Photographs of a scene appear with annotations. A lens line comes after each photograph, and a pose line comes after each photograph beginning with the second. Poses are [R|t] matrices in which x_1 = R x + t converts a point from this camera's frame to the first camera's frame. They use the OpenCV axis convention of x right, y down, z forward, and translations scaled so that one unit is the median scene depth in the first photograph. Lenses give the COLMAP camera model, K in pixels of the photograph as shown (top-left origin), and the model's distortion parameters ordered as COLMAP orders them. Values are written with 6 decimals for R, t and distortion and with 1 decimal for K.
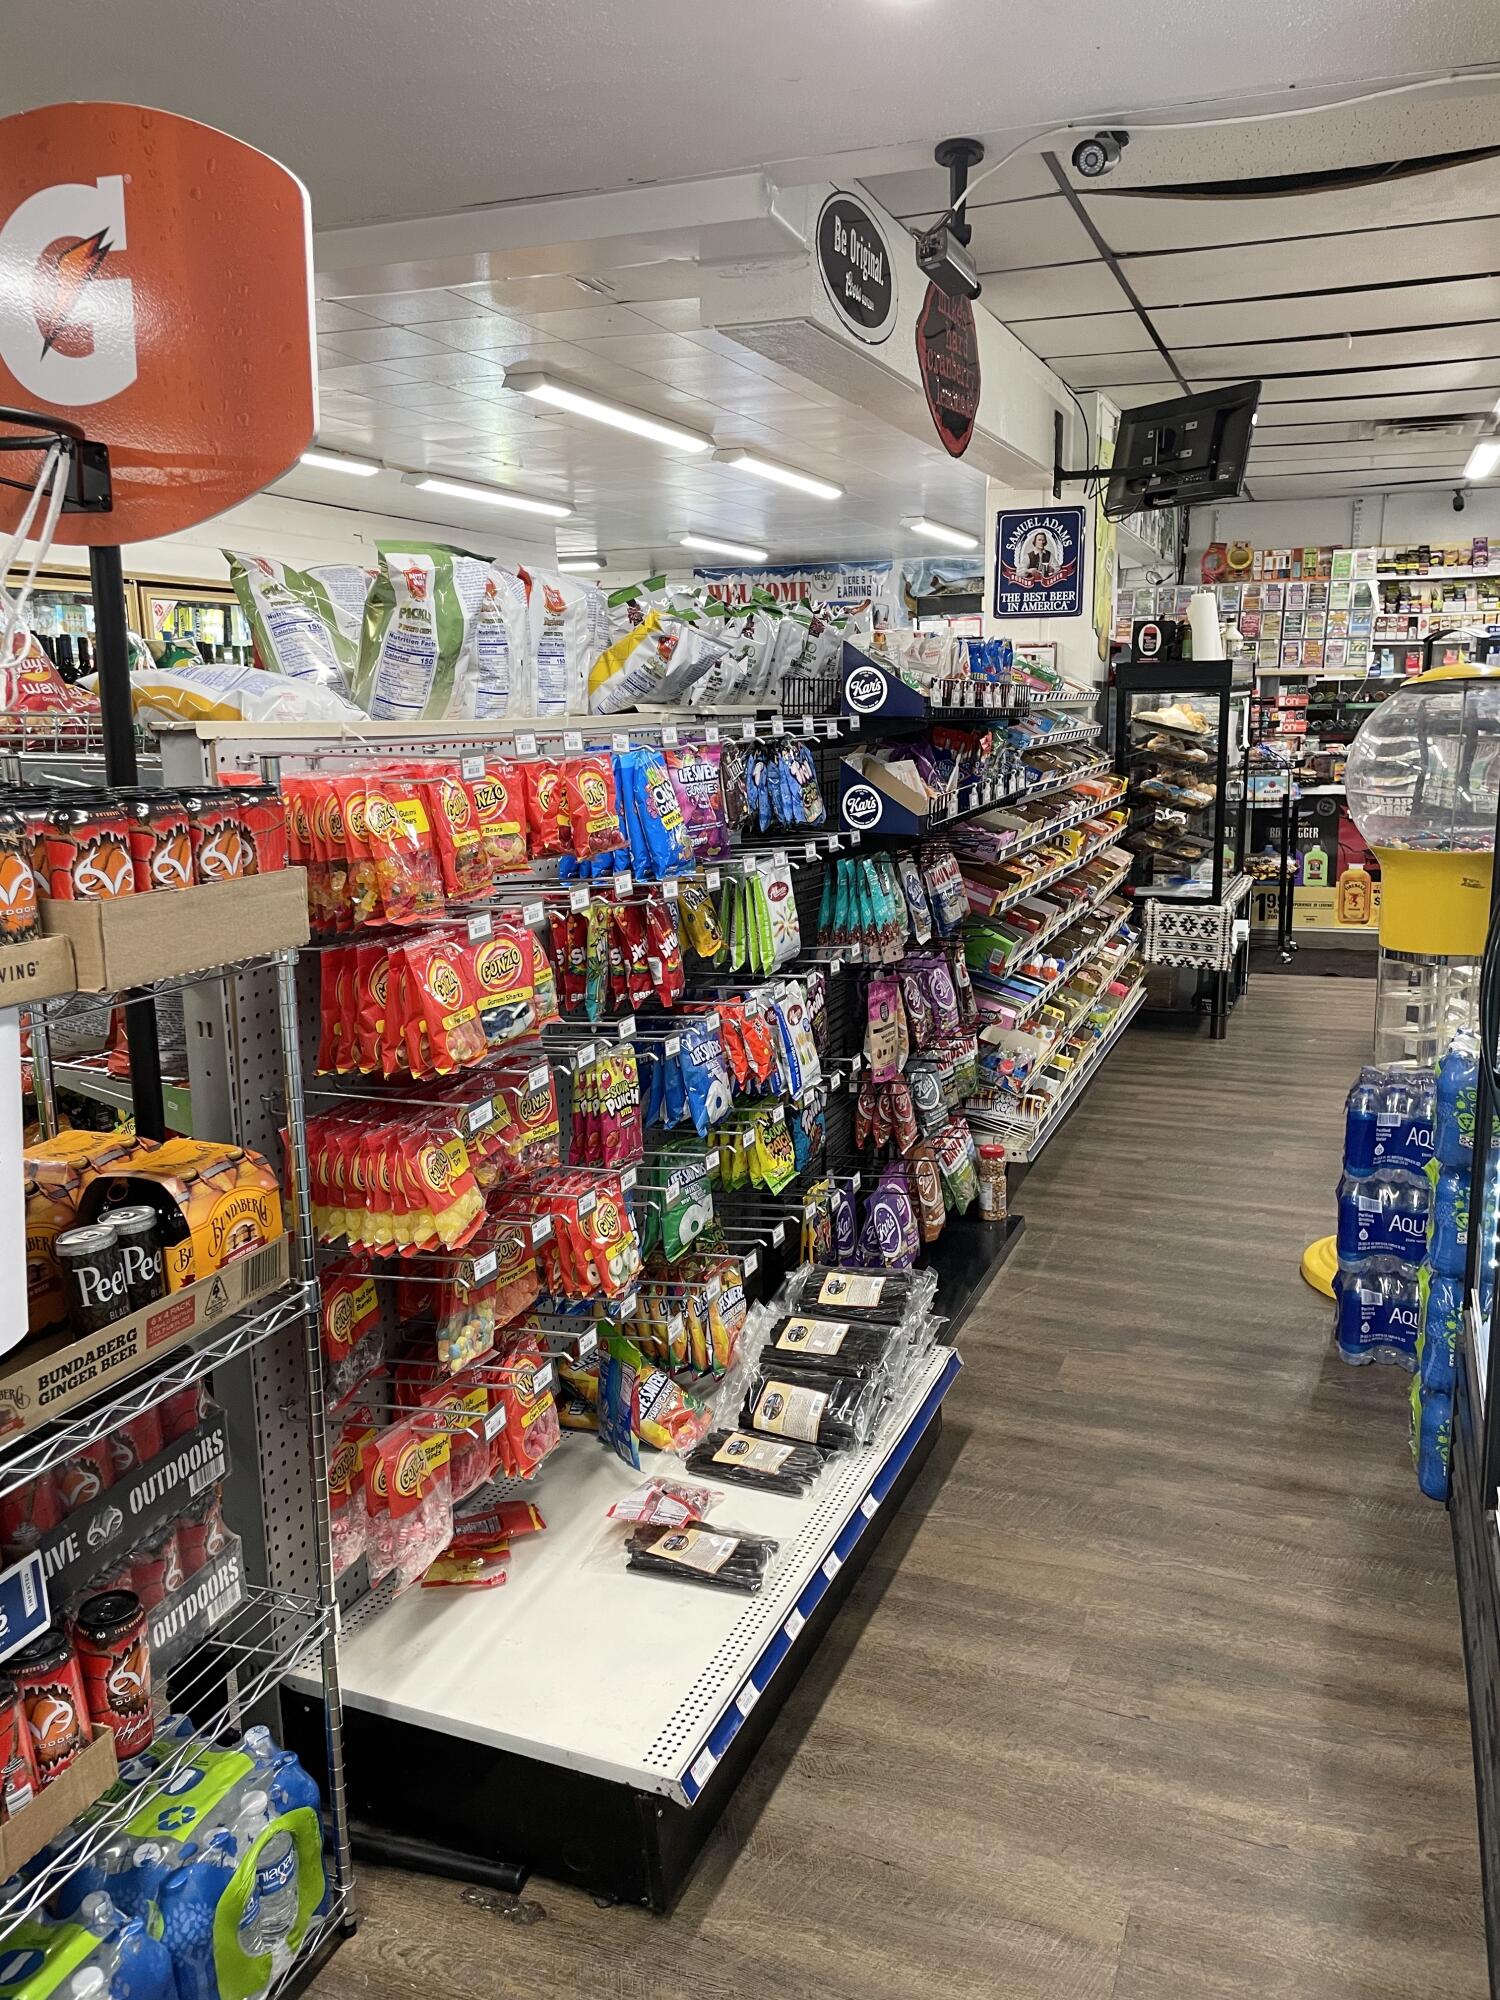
lens RADIAL K [[1542.4, 0, 750.0], [0, 1542.4, 1000.0], [0, 0, 1]] dist [0.068875, -0.076788]
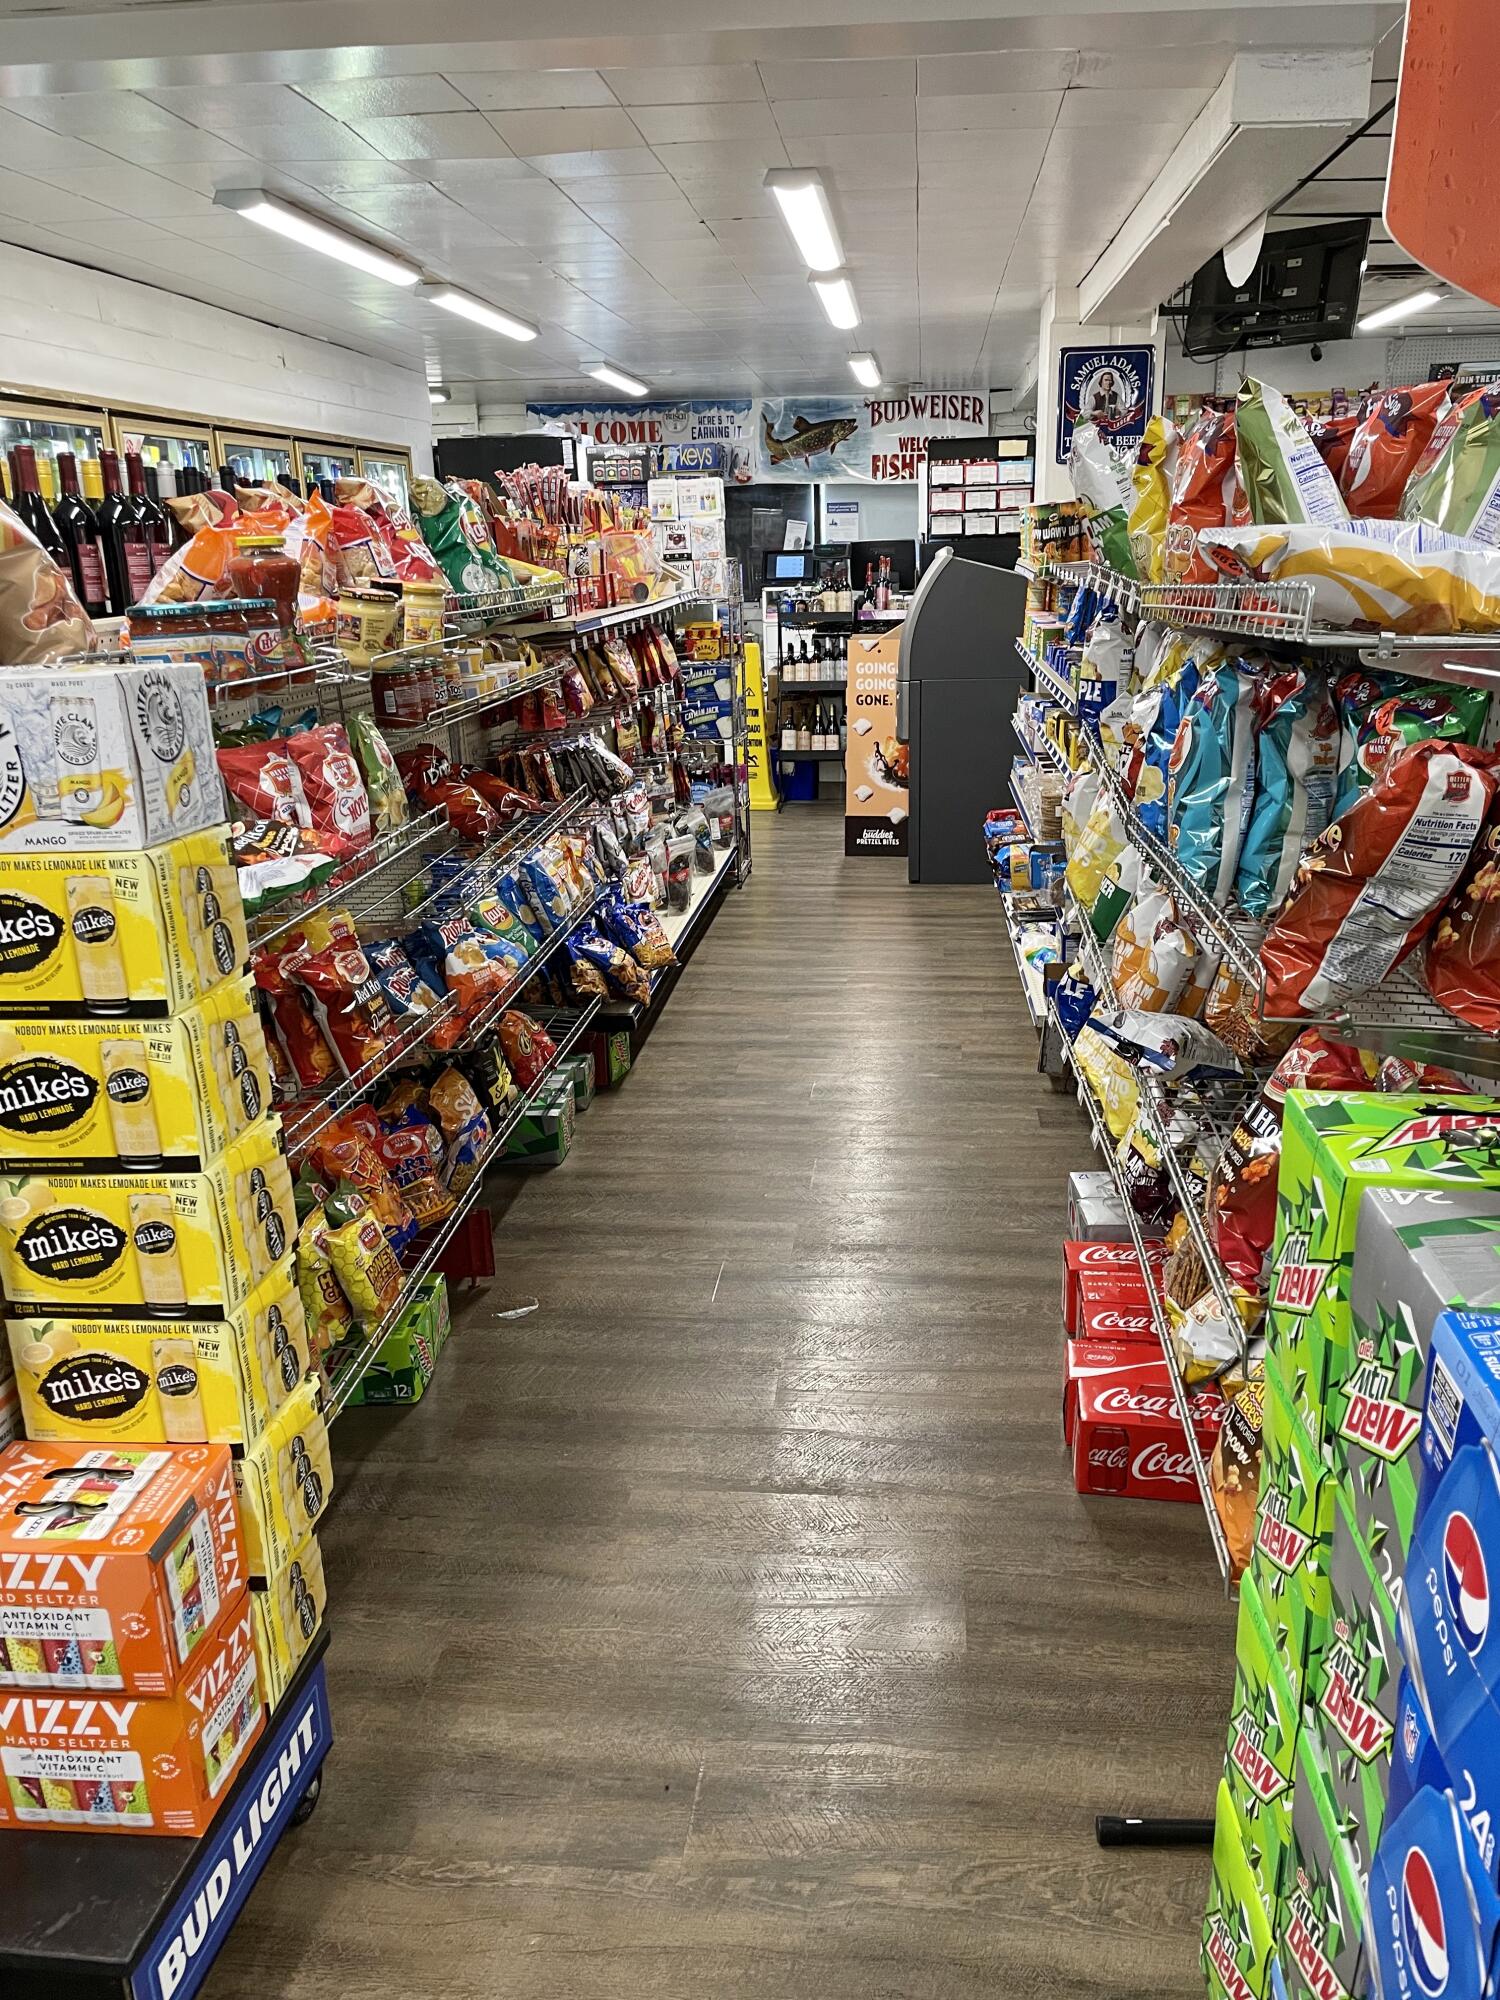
lens RADIAL K [[1542.4, 0, 750.0], [0, 1542.4, 1000.0], [0, 0, 1]] dist [0.068875, -0.076788]
pose [[0.961880, -0.081996, 0.260889, -0.305010], [0.057701, 0.993366, 0.099469, -0.023715], [-0.267314, -0.080624, 0.960231, 0.100769]]
